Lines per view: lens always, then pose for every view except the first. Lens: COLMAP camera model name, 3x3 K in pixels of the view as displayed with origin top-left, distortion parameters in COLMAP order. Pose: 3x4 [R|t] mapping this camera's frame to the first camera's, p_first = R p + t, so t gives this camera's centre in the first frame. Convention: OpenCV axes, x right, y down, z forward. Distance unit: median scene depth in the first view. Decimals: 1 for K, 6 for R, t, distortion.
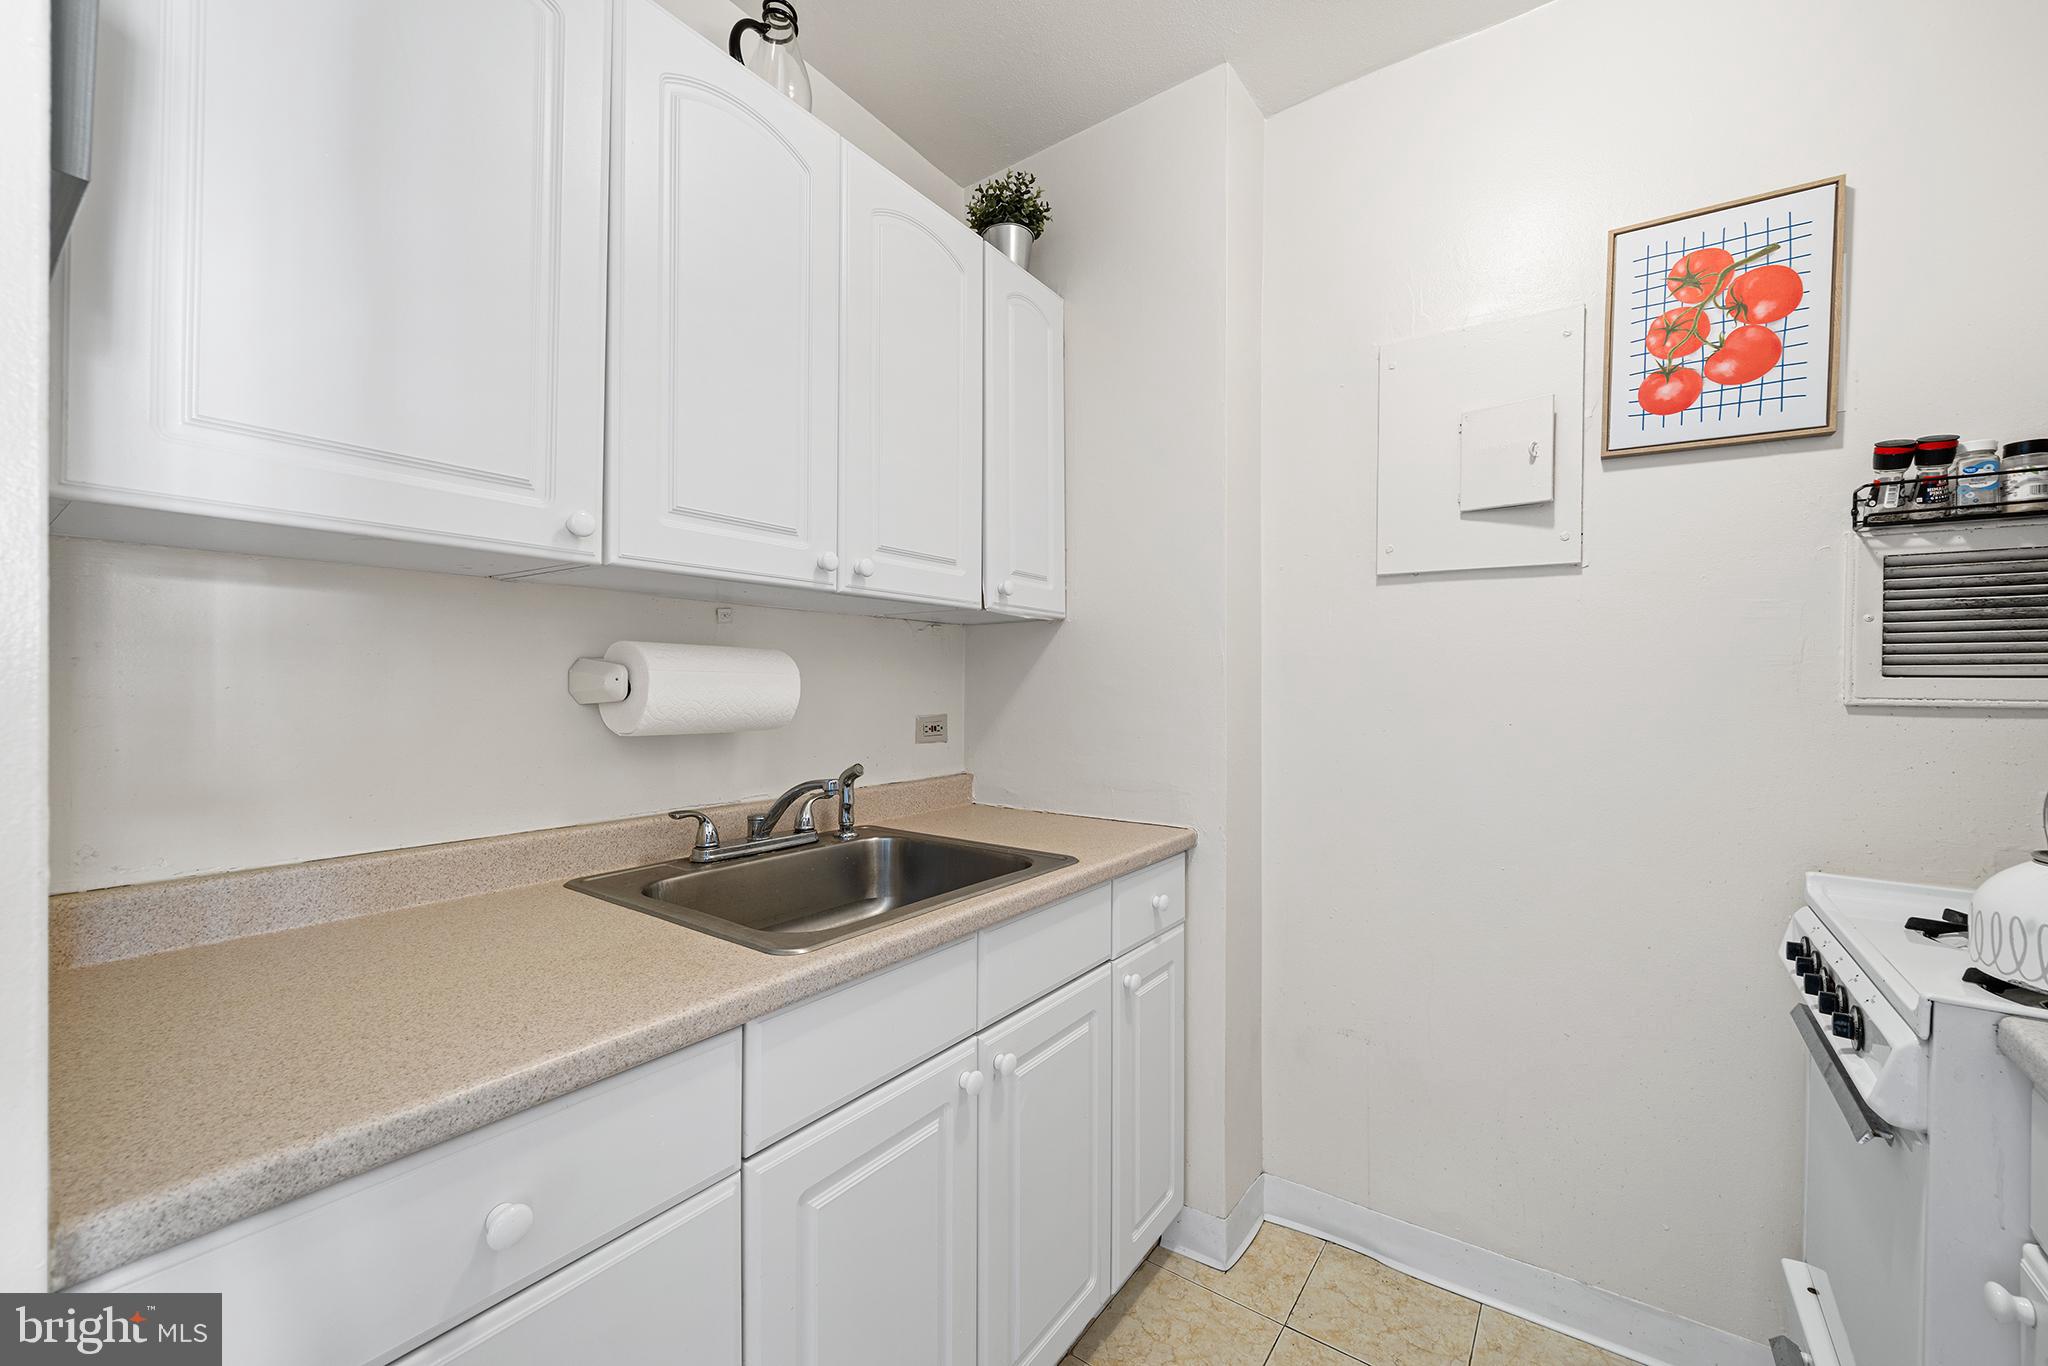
lens RADIAL K [[803.6, 0, 1024.0], [0, 803.6, 683.0], [0, 0, 1]] dist [-0.002574, 0.000268]
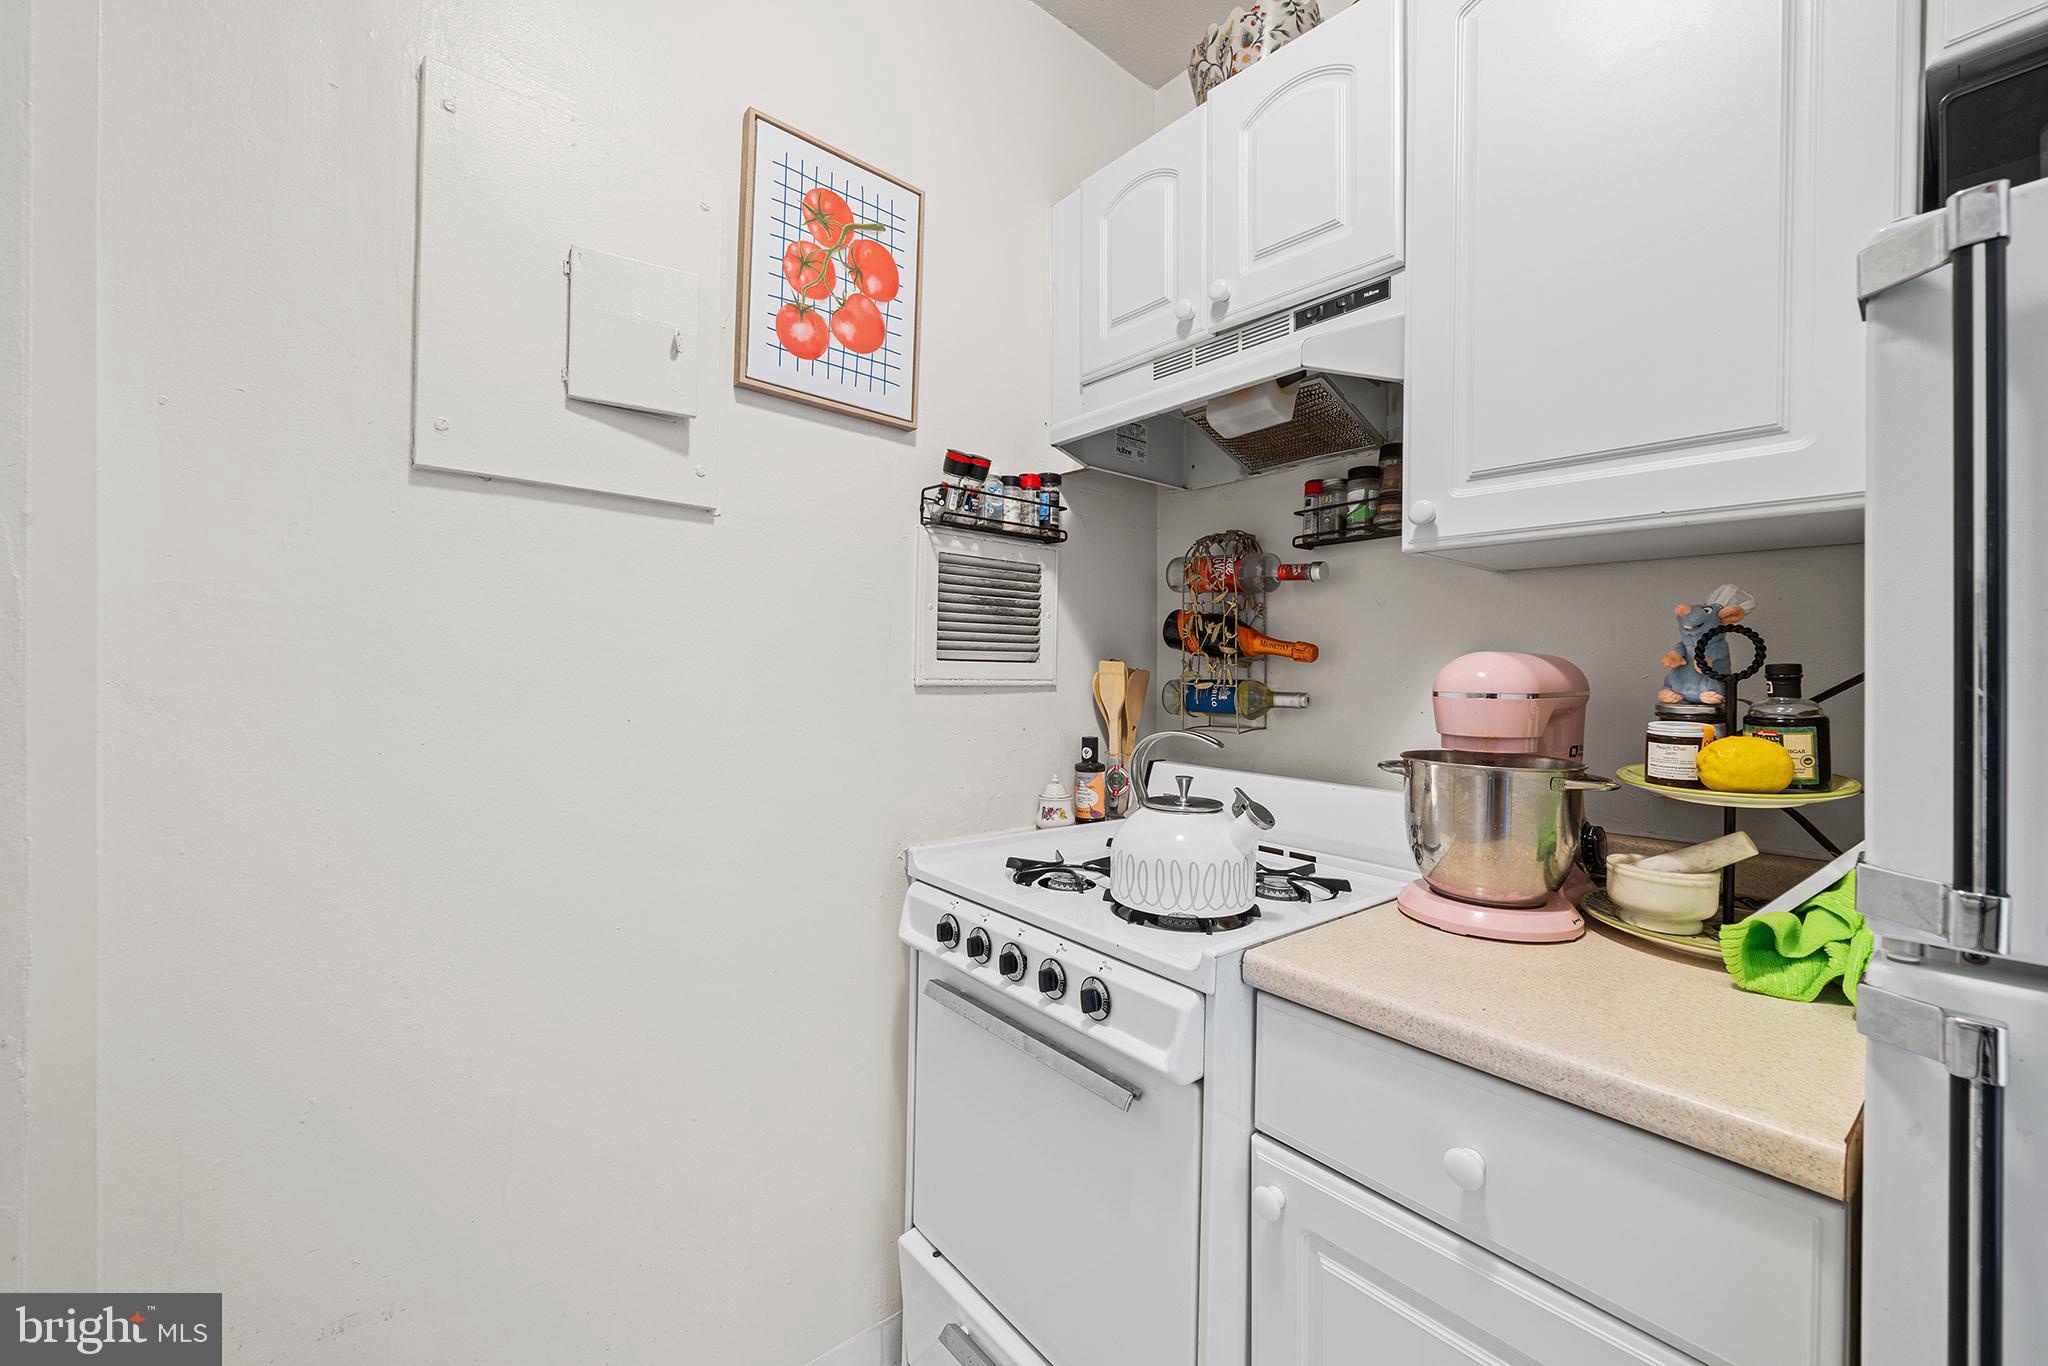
lens RADIAL K [[816.3, 0, 1024.6], [0, 816.3, 672.1], [0, 0, 1]] dist [-0.002658, -0.000068]
pose [[0.242354, -0.000428, 0.970188, -0.004478], [-0.006974, 0.999973, 0.002183, 0.005494], [-0.970163, -0.007295, 0.242345, 0.561120]]
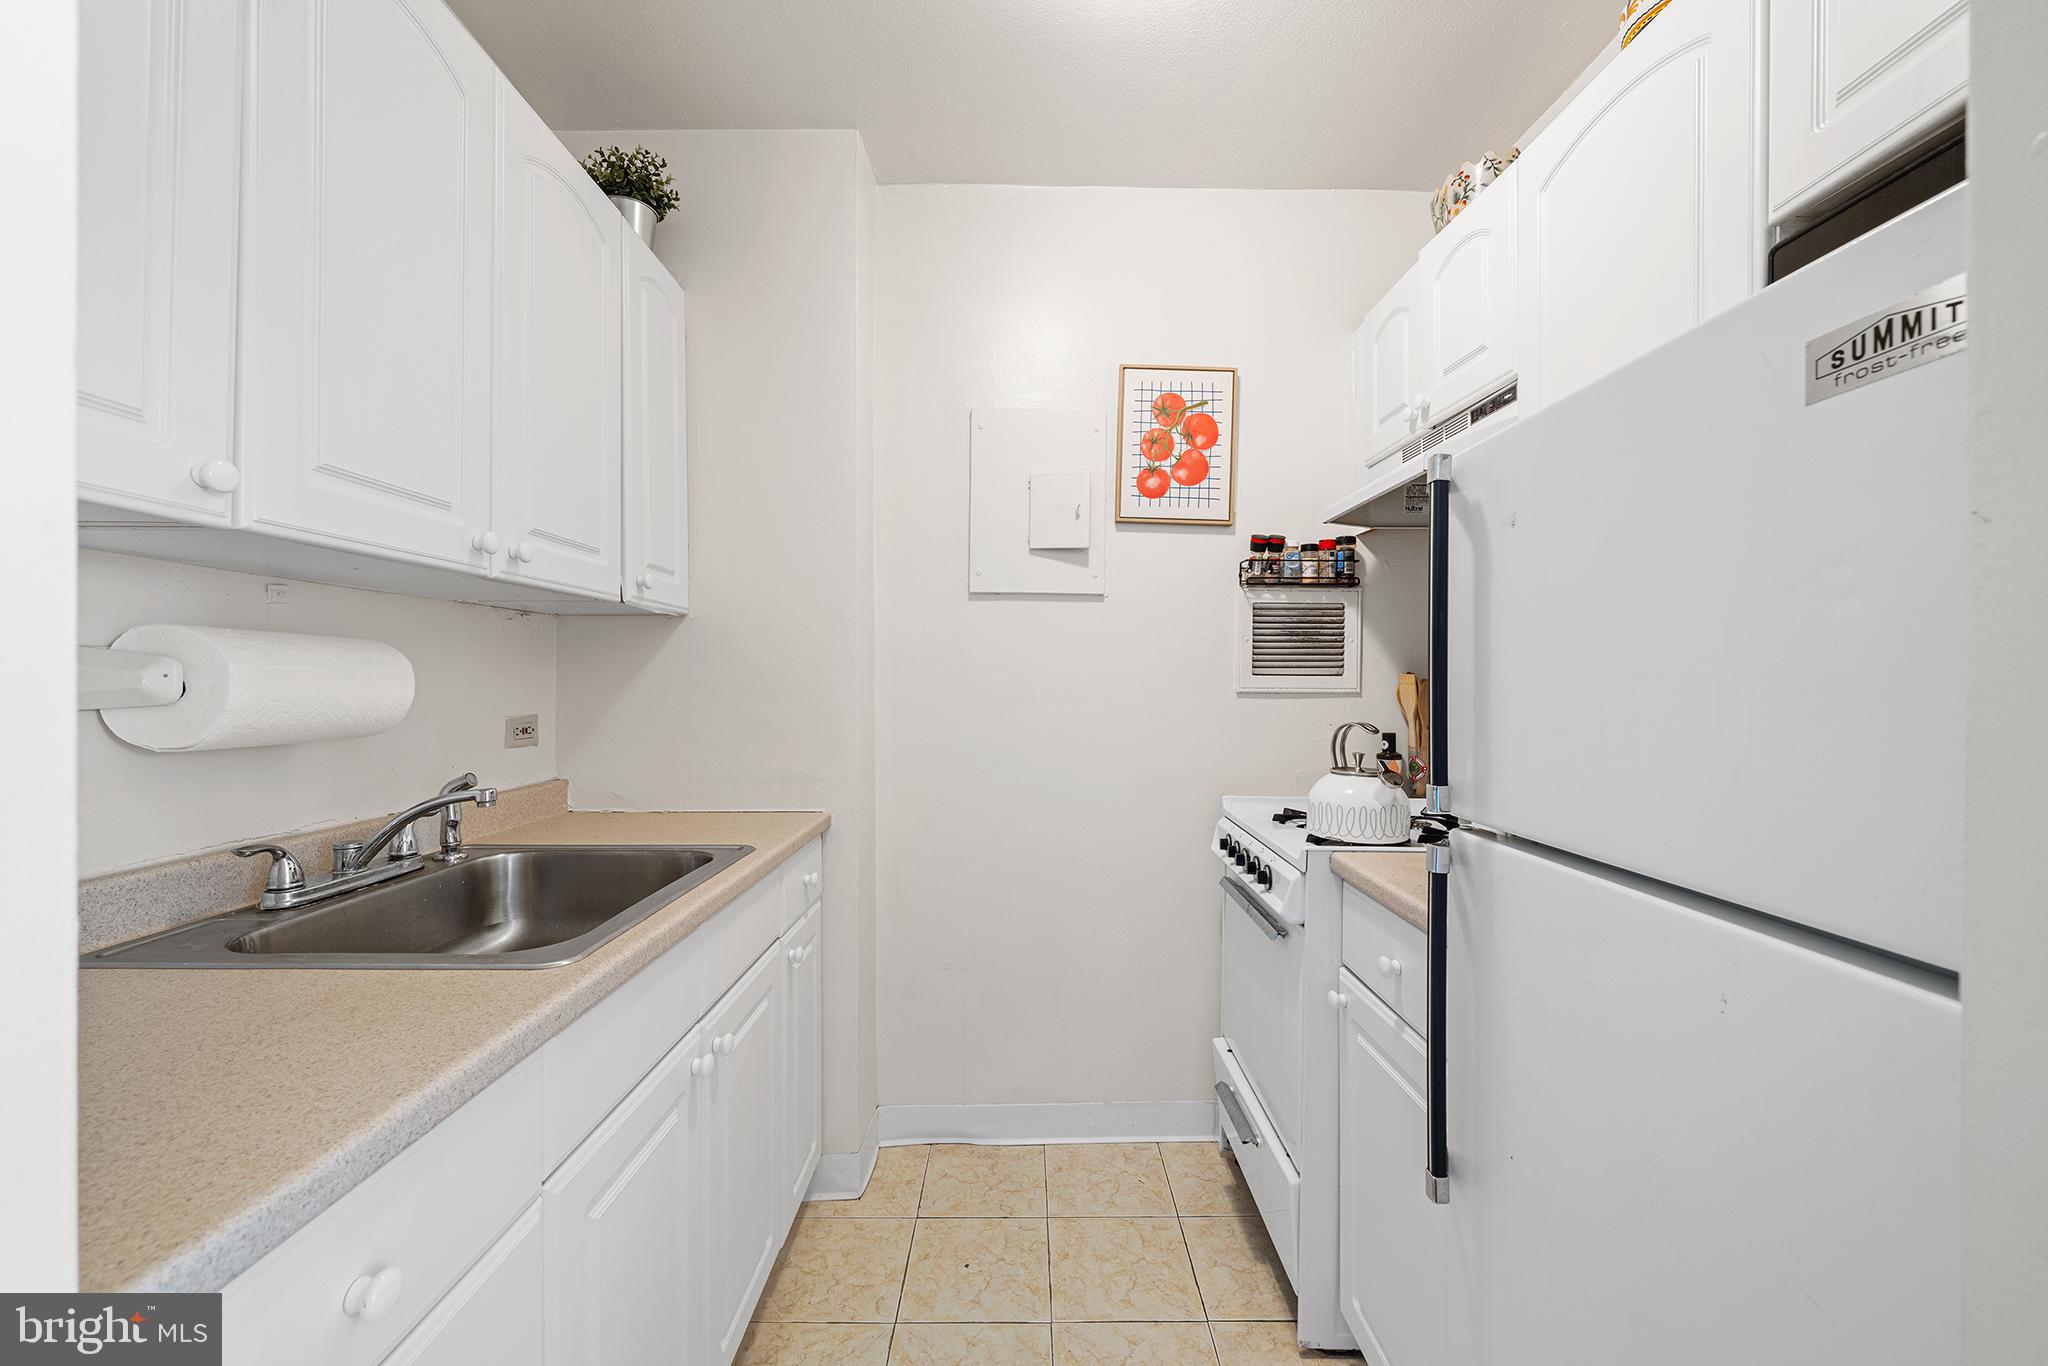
lens RADIAL K [[803.6, 0, 1024.0], [0, 803.6, 683.0], [0, 0, 1]] dist [-0.002574, 0.000268]
pose [[0.805437, -0.003853, 0.592669, -0.281284], [0.001435, 0.999989, 0.004551, 0.000196], [-0.592680, -0.002815, 0.805433, -0.060804]]
